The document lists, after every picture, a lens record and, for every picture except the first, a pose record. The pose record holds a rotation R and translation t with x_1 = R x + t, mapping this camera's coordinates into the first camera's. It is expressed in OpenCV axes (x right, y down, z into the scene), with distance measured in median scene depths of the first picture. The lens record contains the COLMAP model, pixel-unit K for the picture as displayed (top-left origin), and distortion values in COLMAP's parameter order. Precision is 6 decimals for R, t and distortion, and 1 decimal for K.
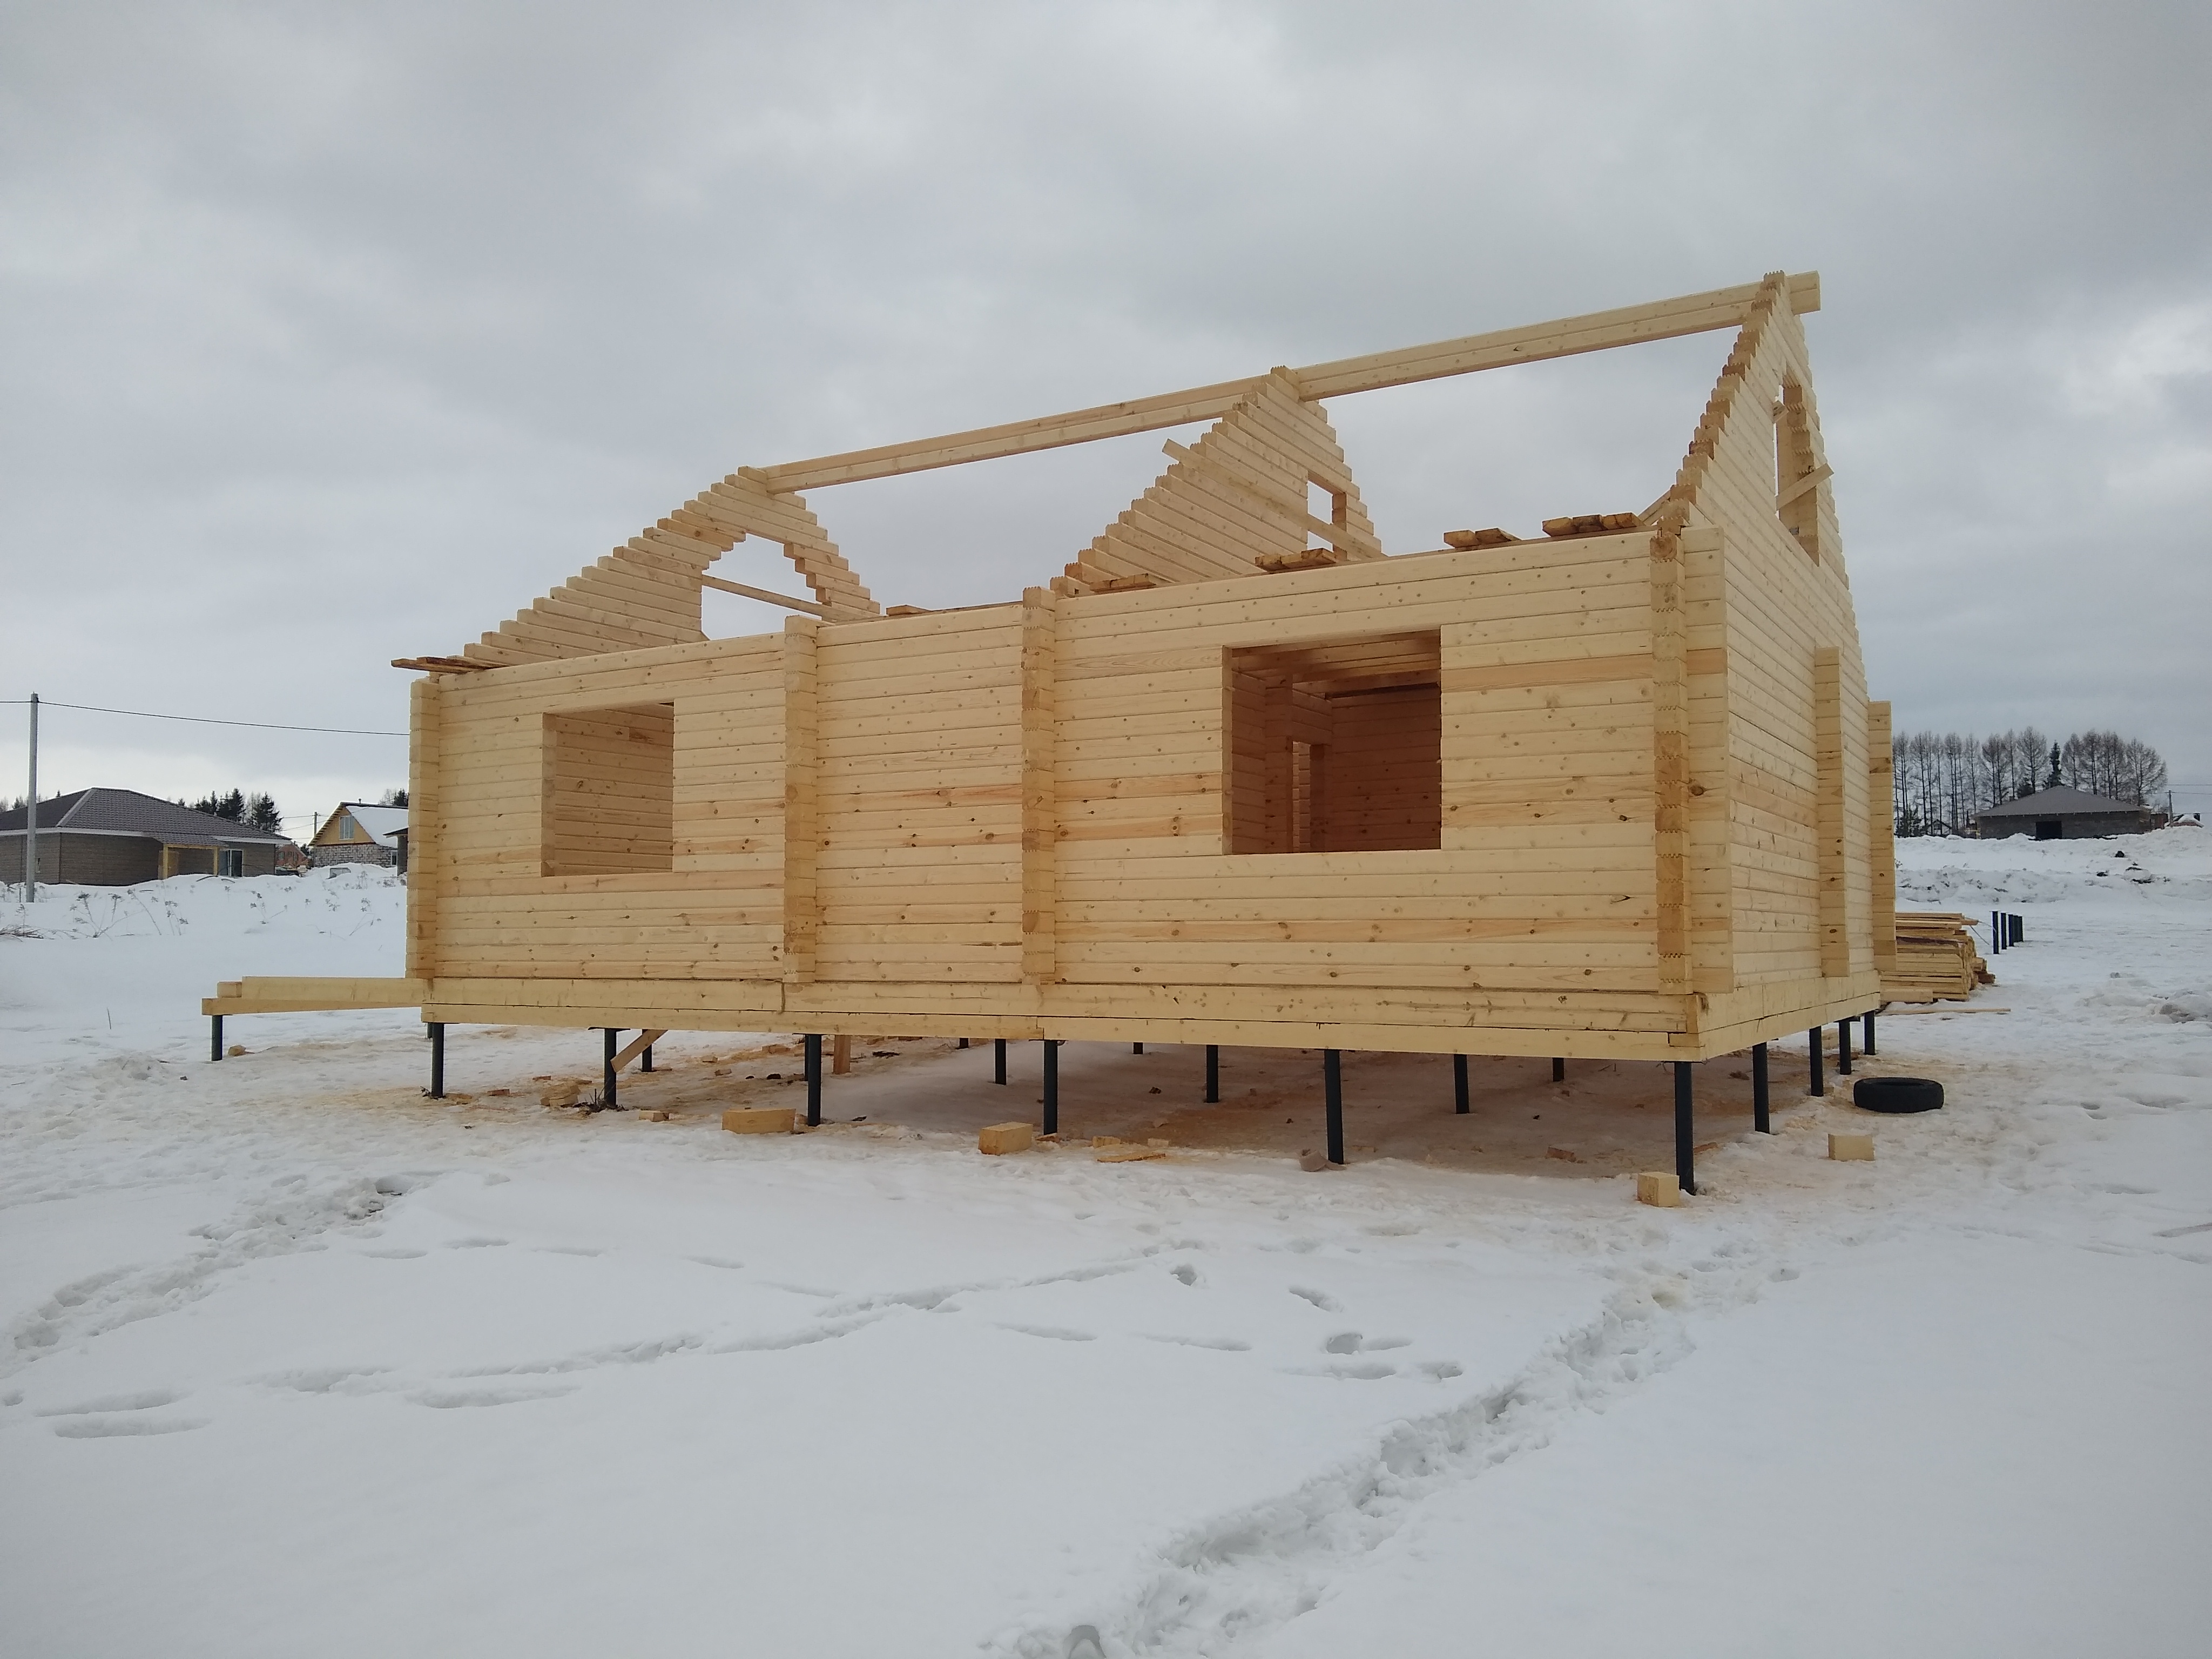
lens RADIAL K [[1759.3, 0, 1114.8], [0, 1759.3, 823.2], [0, 0, 1]] dist [-0.003088, 0.007744]
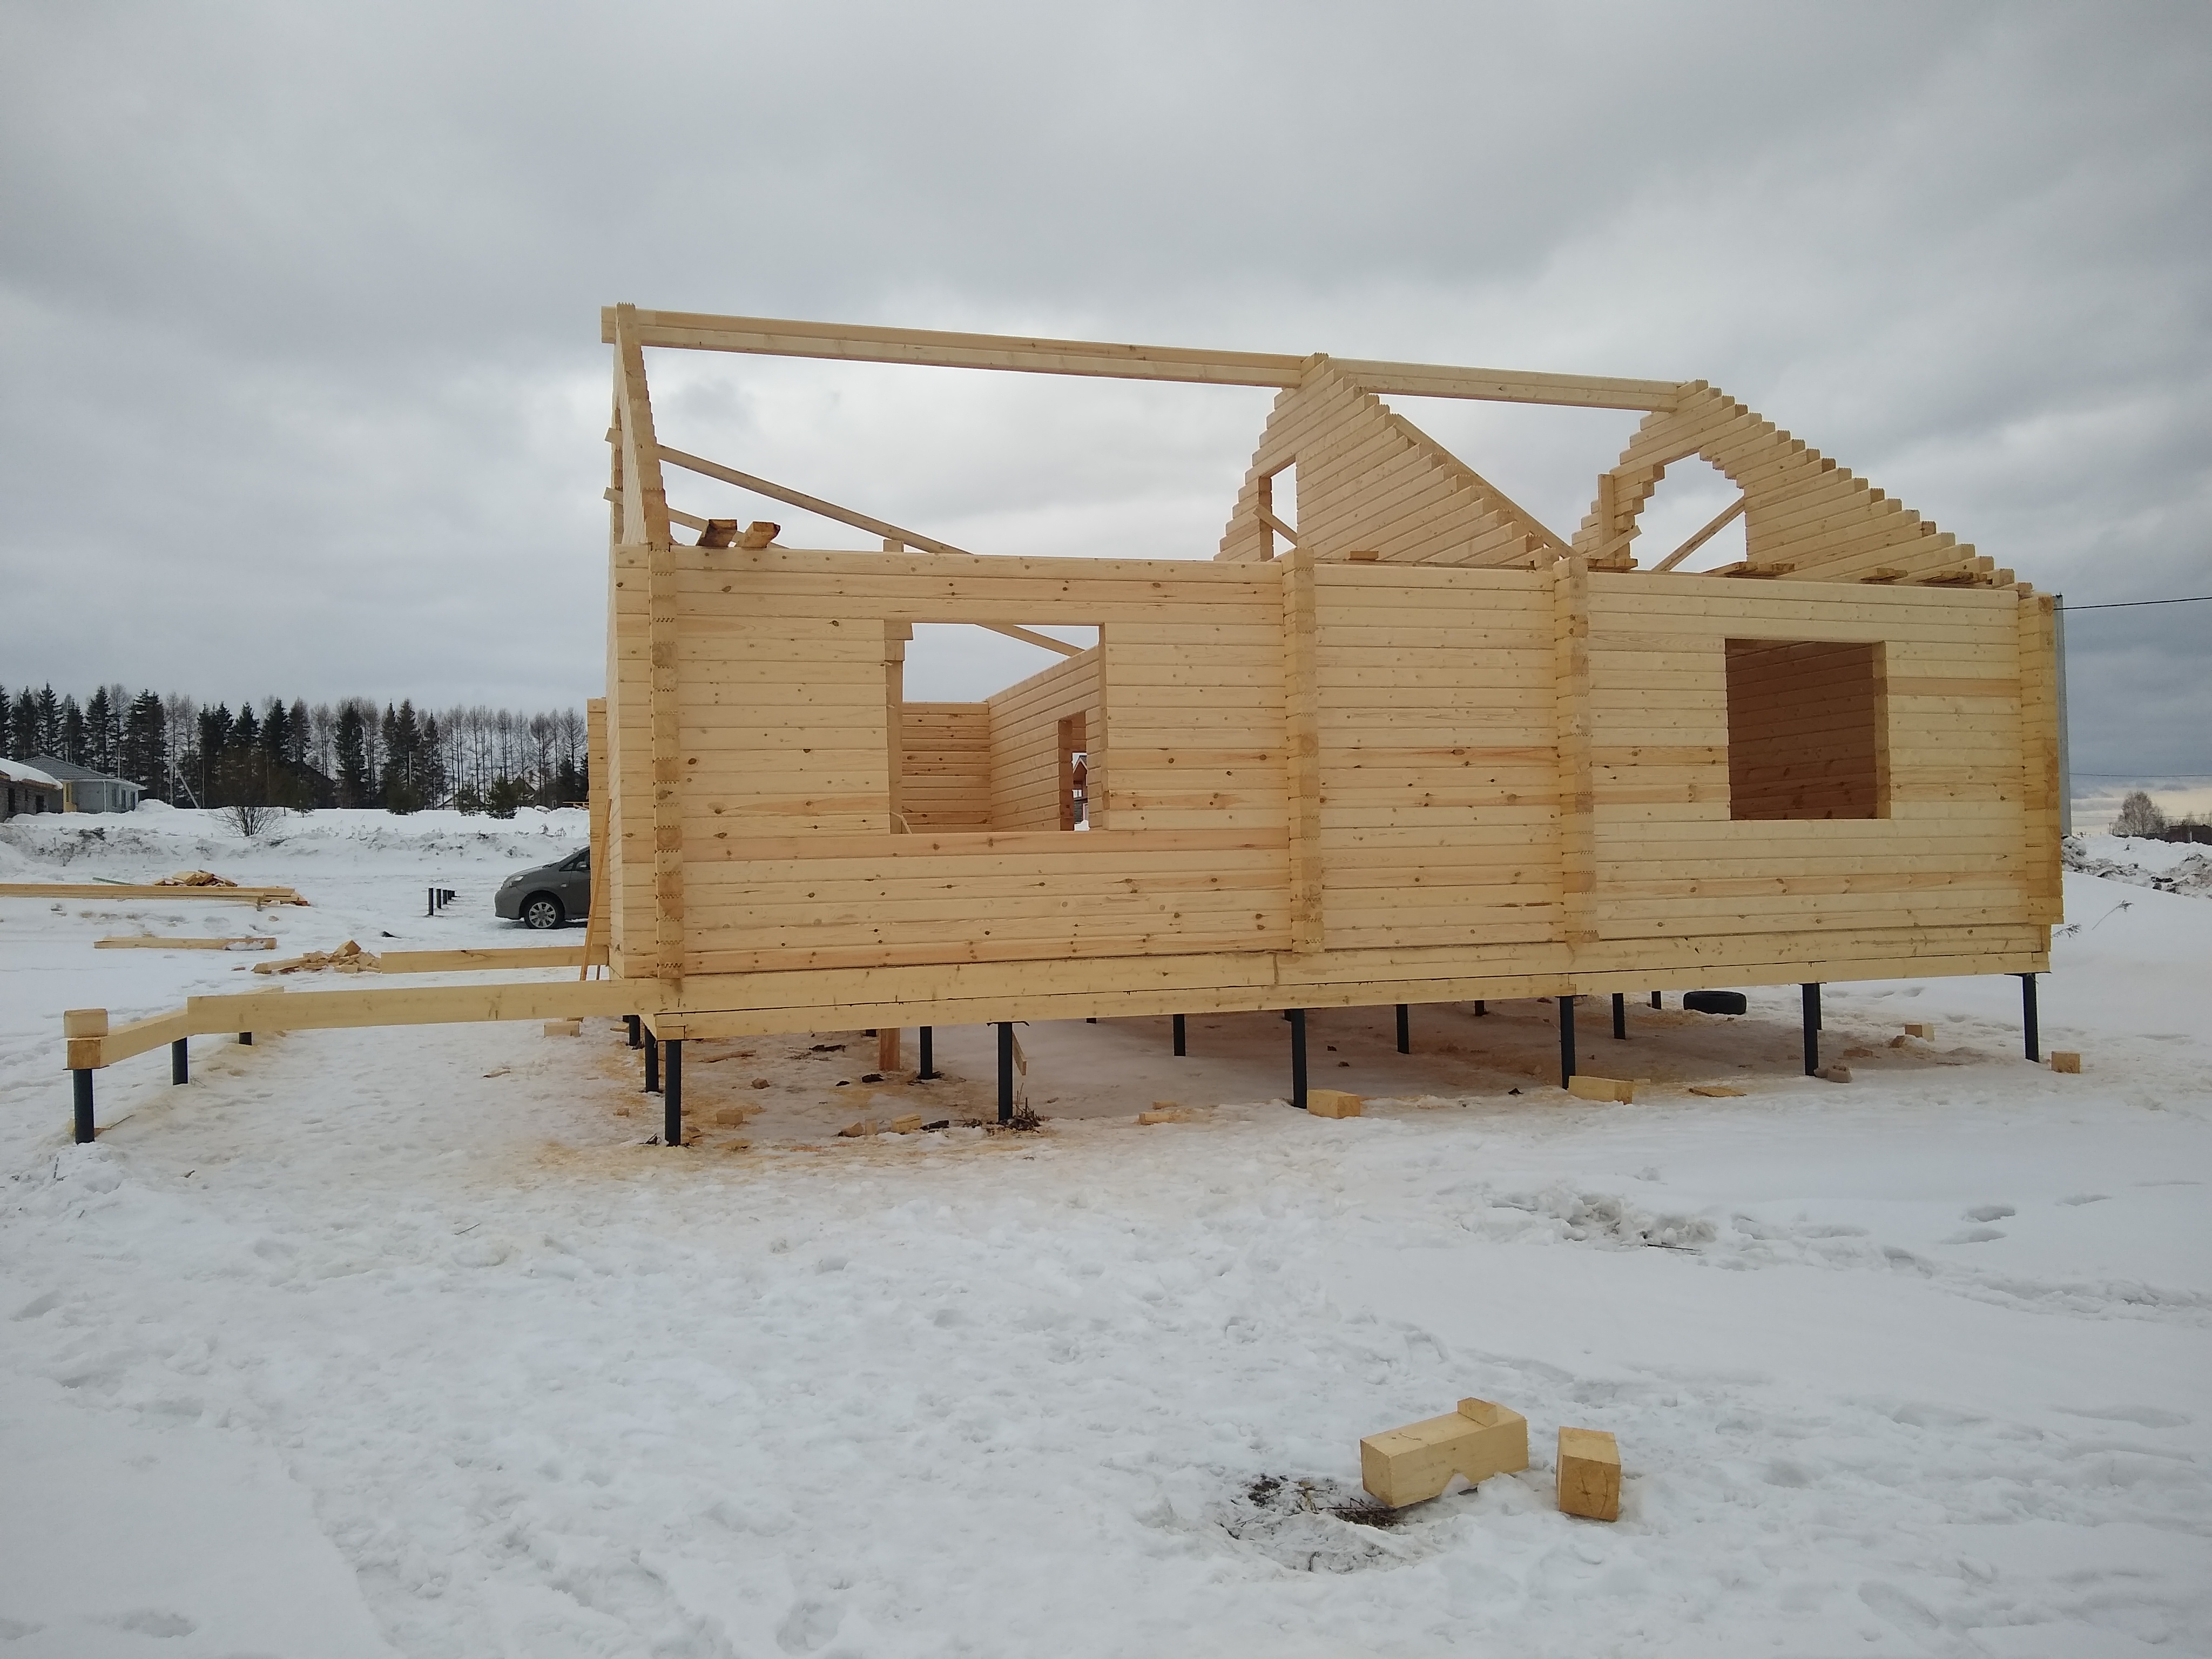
lens RADIAL K [[1759.3, 0, 1123.4], [0, 1759.3, 823.4], [0, 0, 1]] dist [-0.003088, 0.007744]
pose [[0.665661, 0.013644, 0.746130, -0.919684], [-0.026563, 0.999632, 0.005419, 0.021274], [-0.745782, -0.023427, 0.665779, 0.464900]]
